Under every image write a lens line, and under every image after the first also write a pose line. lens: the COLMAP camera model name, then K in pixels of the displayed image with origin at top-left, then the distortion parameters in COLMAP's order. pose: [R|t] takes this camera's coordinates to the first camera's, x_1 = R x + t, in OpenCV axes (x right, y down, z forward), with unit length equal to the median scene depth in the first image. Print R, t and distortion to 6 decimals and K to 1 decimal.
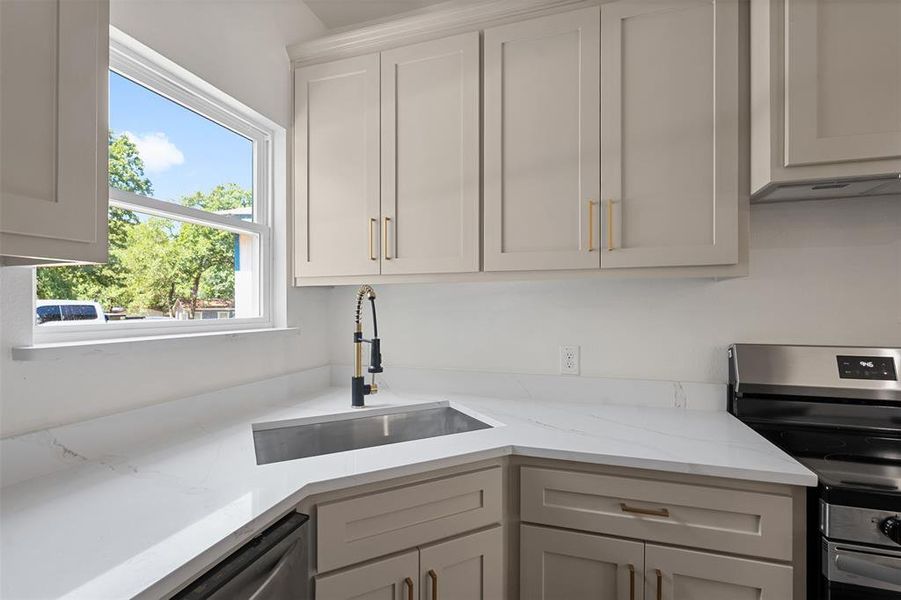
lens RADIAL K [[406.5, 0, 455.1], [0, 406.5, 306.9], [0, 0, 1]] dist [-0.002380, -0.000222]
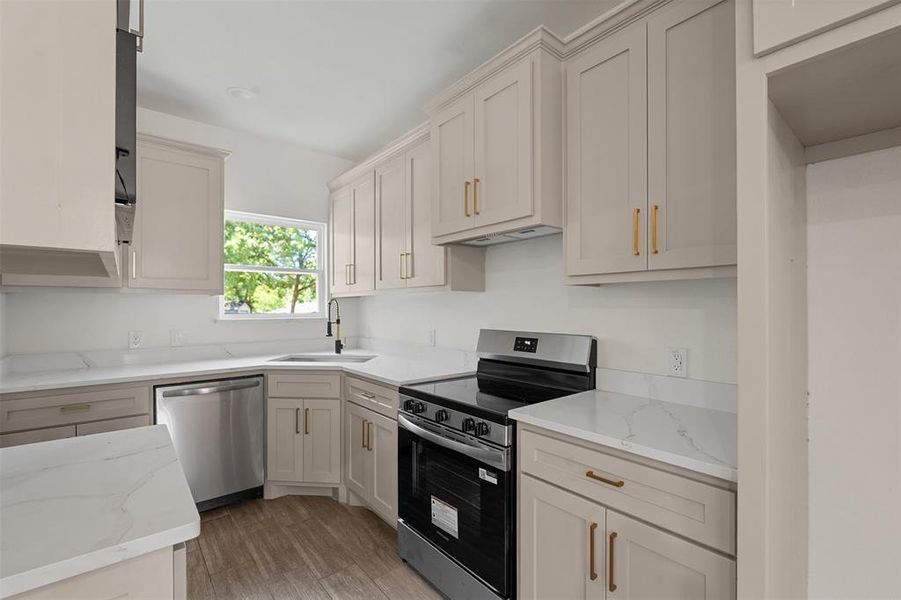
lens RADIAL K [[406.5, 0, 448.2], [0, 406.5, 302.2], [0, 0, 1]] dist [-0.002380, -0.000222]
pose [[0.830345, -0.008037, -0.557191, 1.755181], [0.002822, 0.999944, -0.010218, -0.004867], [0.557242, 0.006912, 0.830321, -0.549734]]
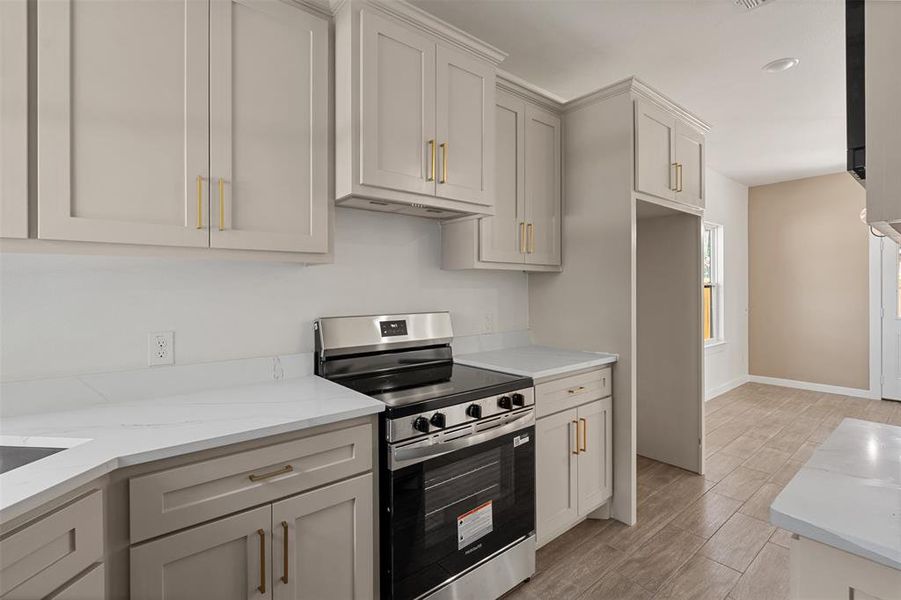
lens RADIAL K [[406.5, 0, 443.1], [0, 406.5, 288.6], [0, 0, 1]] dist [-0.002380, -0.000222]
pose [[0.566629, -0.003510, 0.823965, -0.133034], [0.004461, 0.999989, 0.001192, 0.003560], [-0.823961, 0.003001, 0.566639, 0.000221]]
